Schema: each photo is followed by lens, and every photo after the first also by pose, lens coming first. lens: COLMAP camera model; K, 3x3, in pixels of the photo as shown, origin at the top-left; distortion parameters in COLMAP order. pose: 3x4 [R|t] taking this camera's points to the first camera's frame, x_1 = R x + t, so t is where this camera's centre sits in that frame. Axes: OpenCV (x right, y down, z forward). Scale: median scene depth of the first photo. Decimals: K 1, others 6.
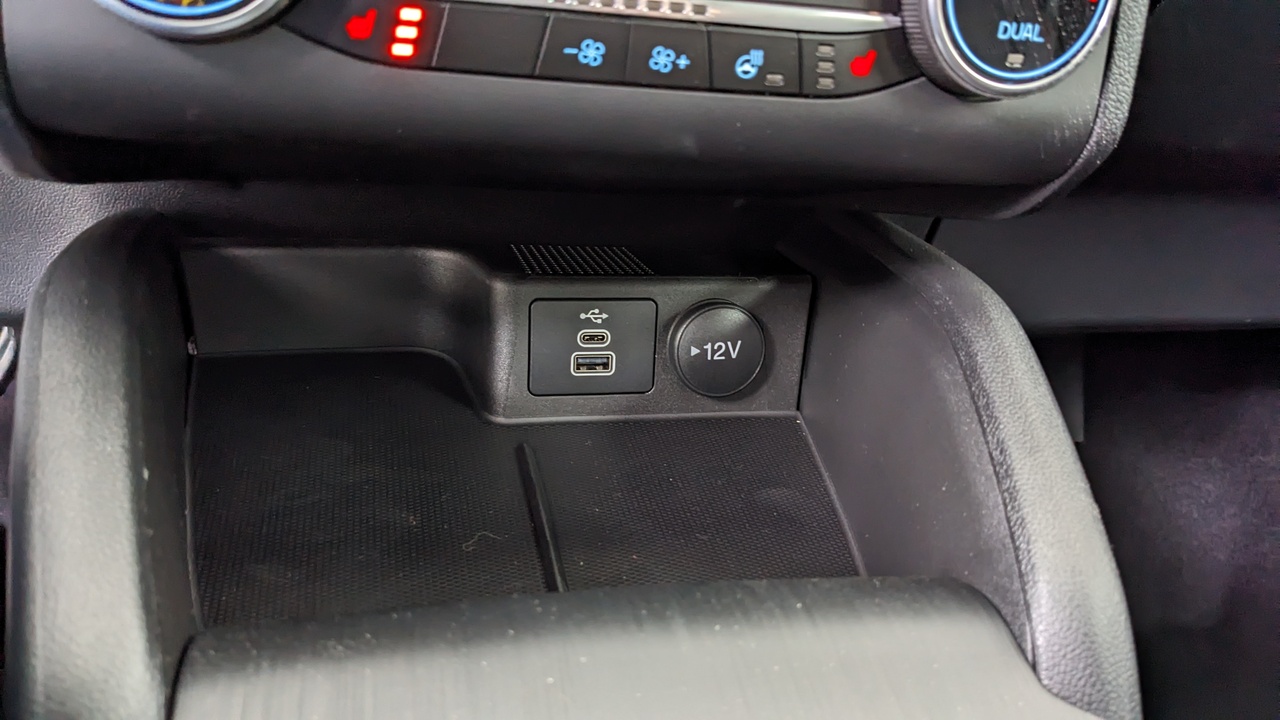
lens RADIAL K [[1020.2, 0, 646.3], [0, 1020.2, 362.5], [0, 0, 1]] dist [0.059693, -0.113683]
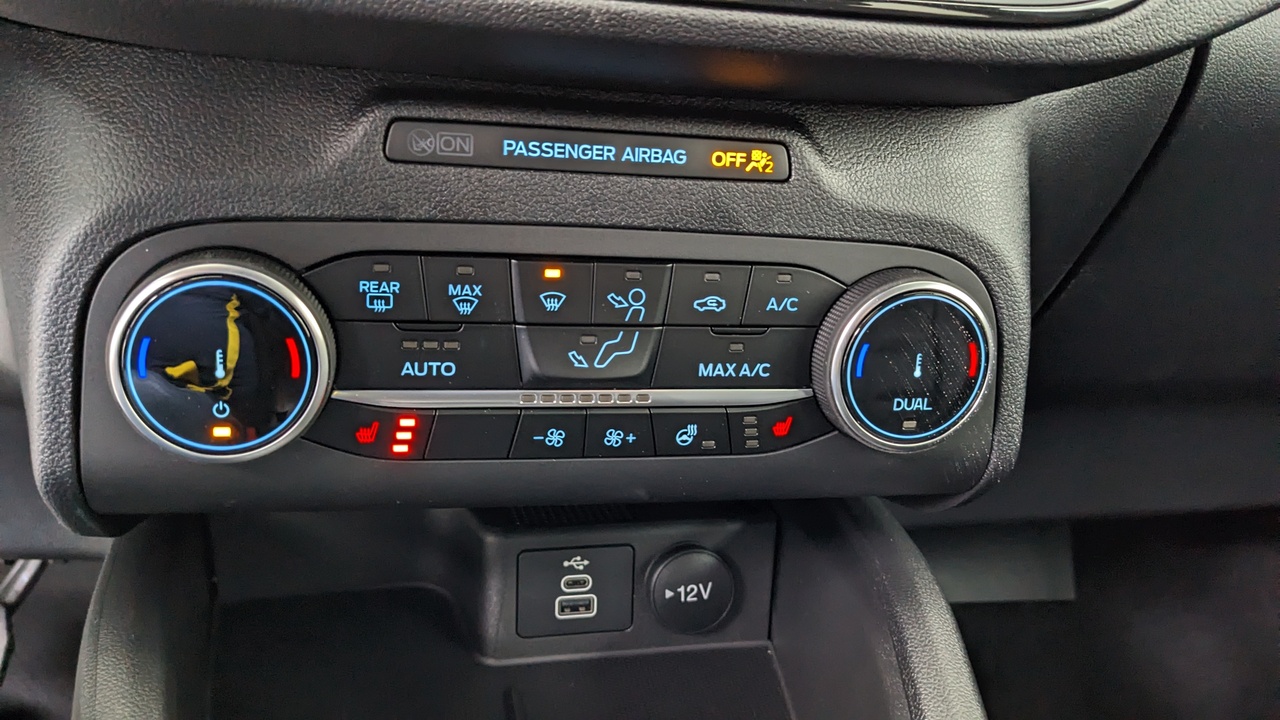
lens RADIAL K [[1020.2, 0, 628.9], [0, 1020.2, 354.8], [0, 0, 1]] dist [0.059693, -0.113683]
pose [[0.999582, -0.016761, -0.023548, 0.049159], [0.013875, 0.992940, -0.117800, -0.193107], [0.025356, 0.117424, 0.992758, -0.165081]]
